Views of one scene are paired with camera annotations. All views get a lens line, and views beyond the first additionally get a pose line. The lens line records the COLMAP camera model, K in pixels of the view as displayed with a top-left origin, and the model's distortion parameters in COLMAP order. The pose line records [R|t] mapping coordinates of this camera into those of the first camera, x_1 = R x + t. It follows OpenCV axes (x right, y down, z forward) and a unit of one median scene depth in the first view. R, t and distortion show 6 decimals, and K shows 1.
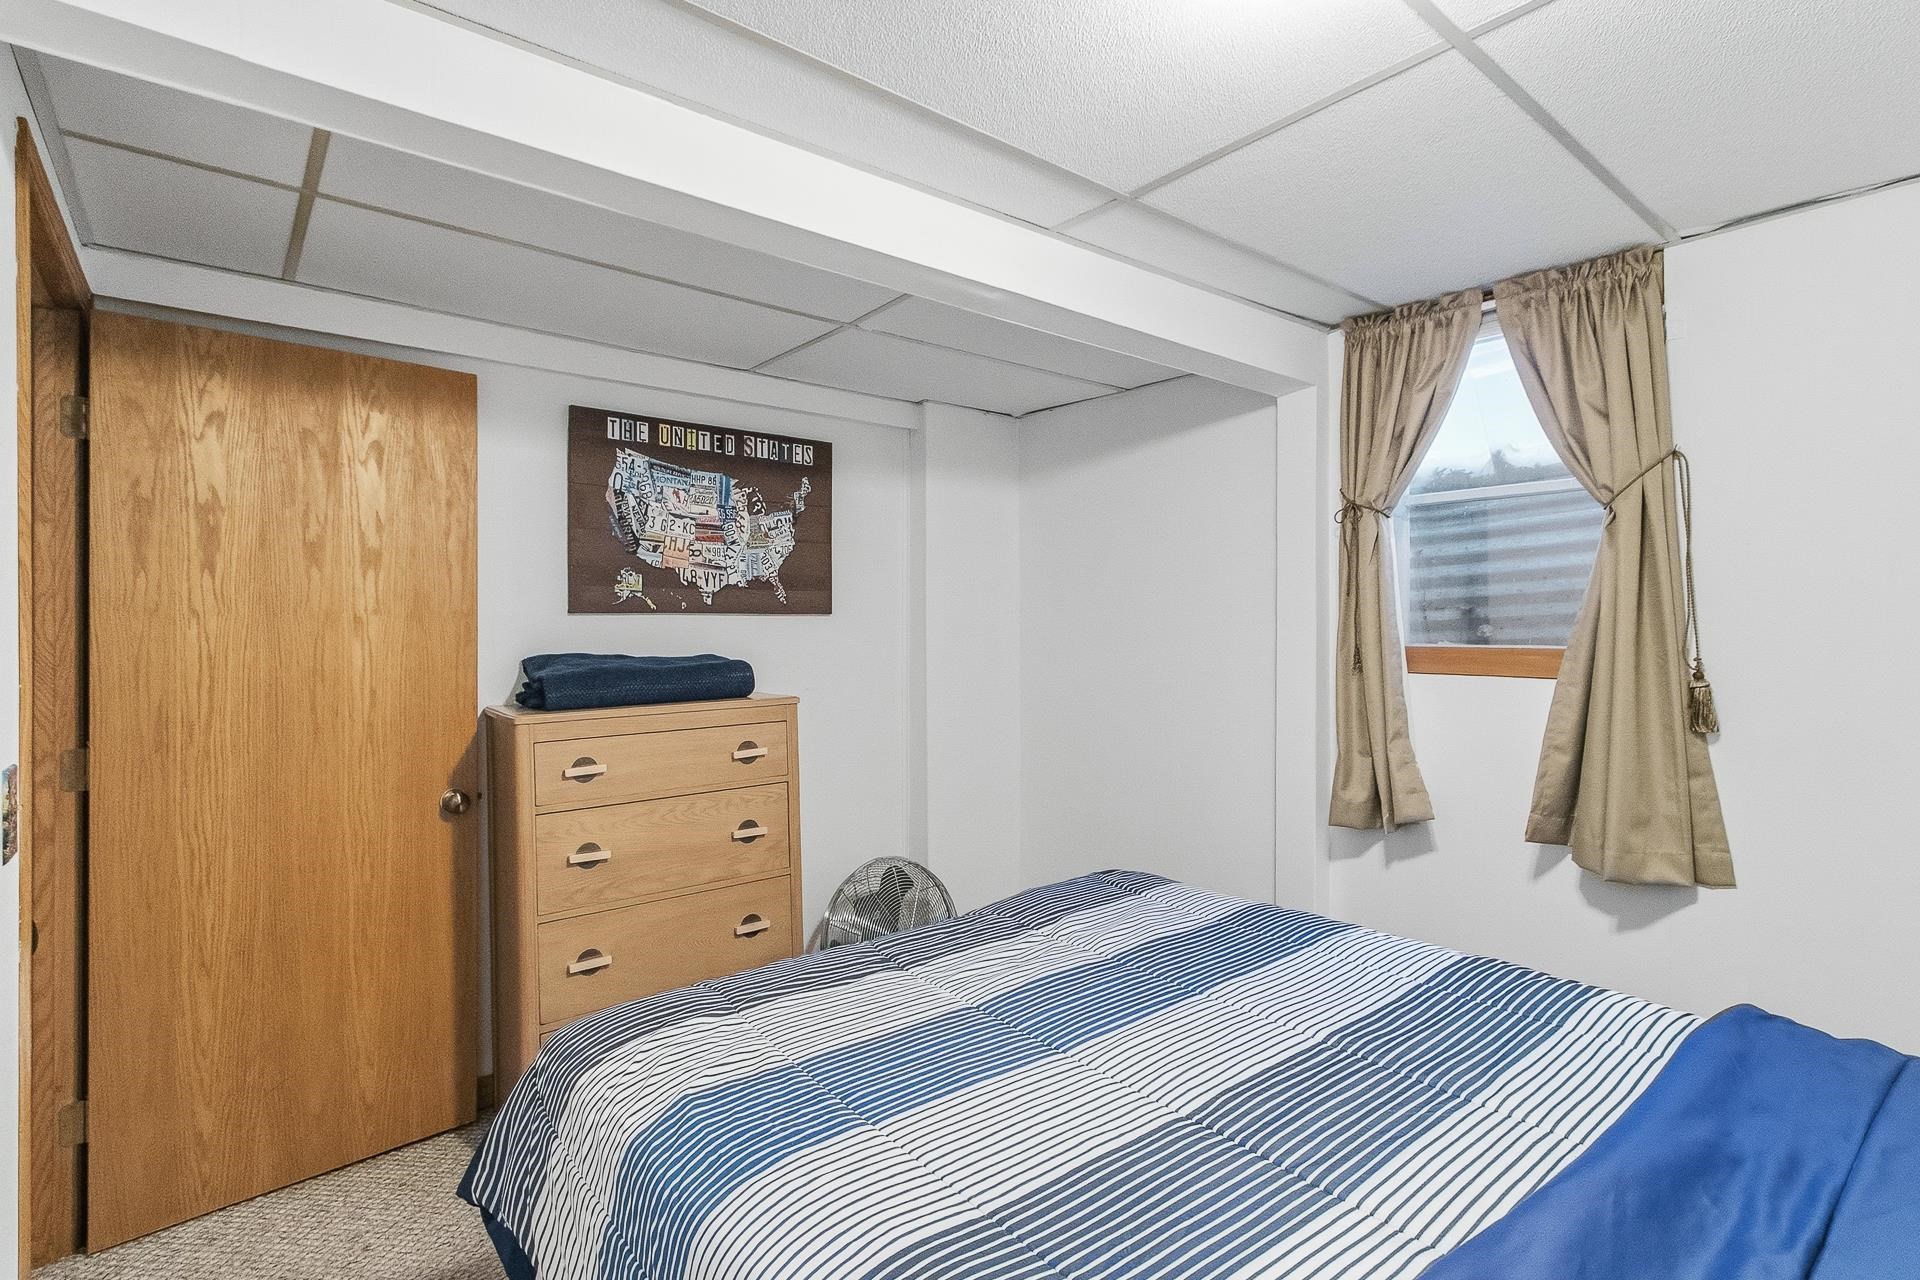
lens RADIAL K [[894.6, 0, 961.9], [0, 894.6, 633.5], [0, 0, 1]] dist [0.006411, 0.000241]
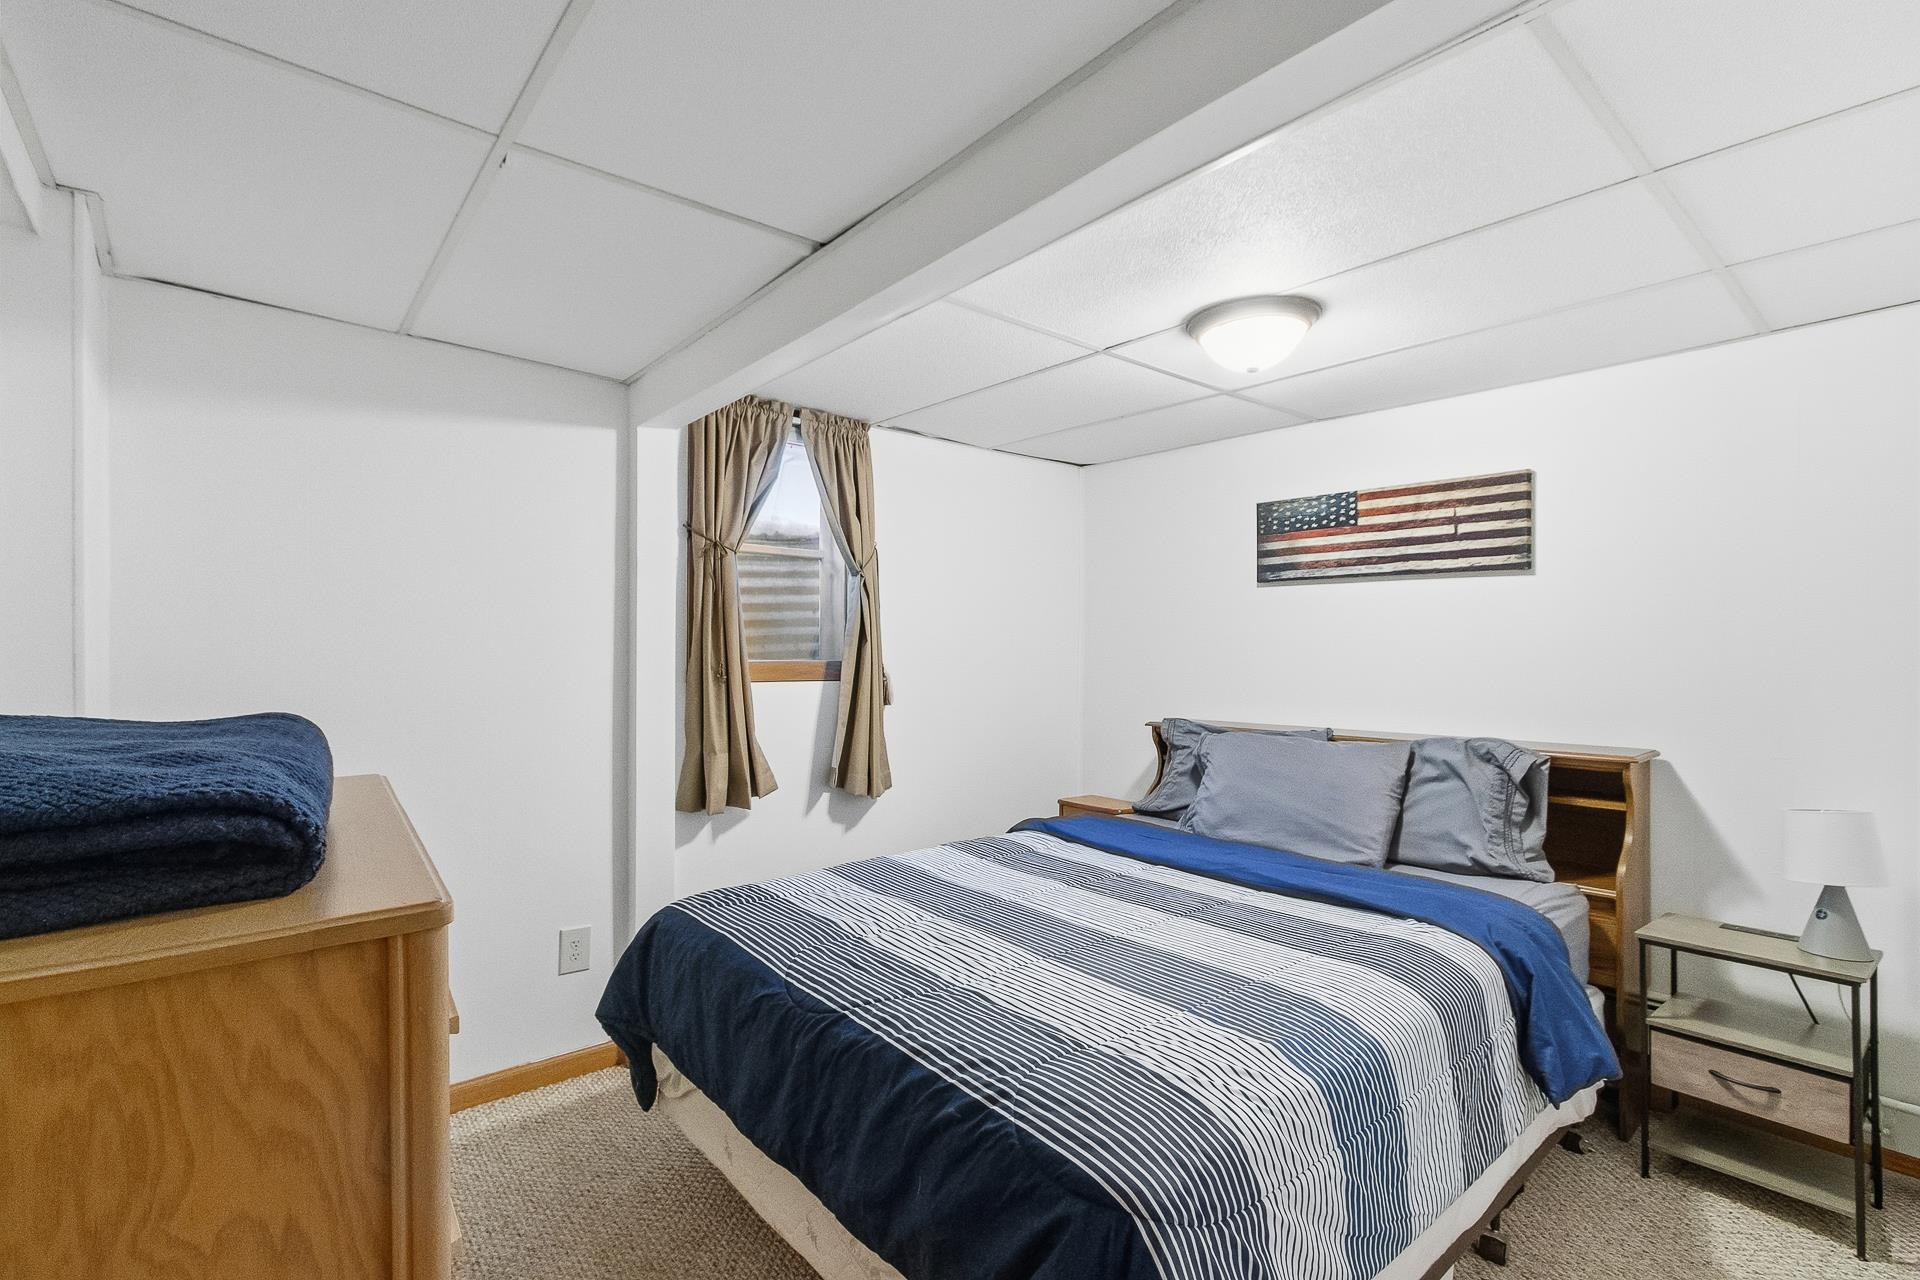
lens RADIAL K [[894.6, 0, 963.1], [0, 894.6, 642.6], [0, 0, 1]] dist [0.006411, 0.000241]
pose [[-0.019236, 0.006702, 0.999793, -0.847710], [0.007825, 0.999948, -0.006552, 0.000214], [-0.999784, 0.007697, -0.019287, 0.767285]]
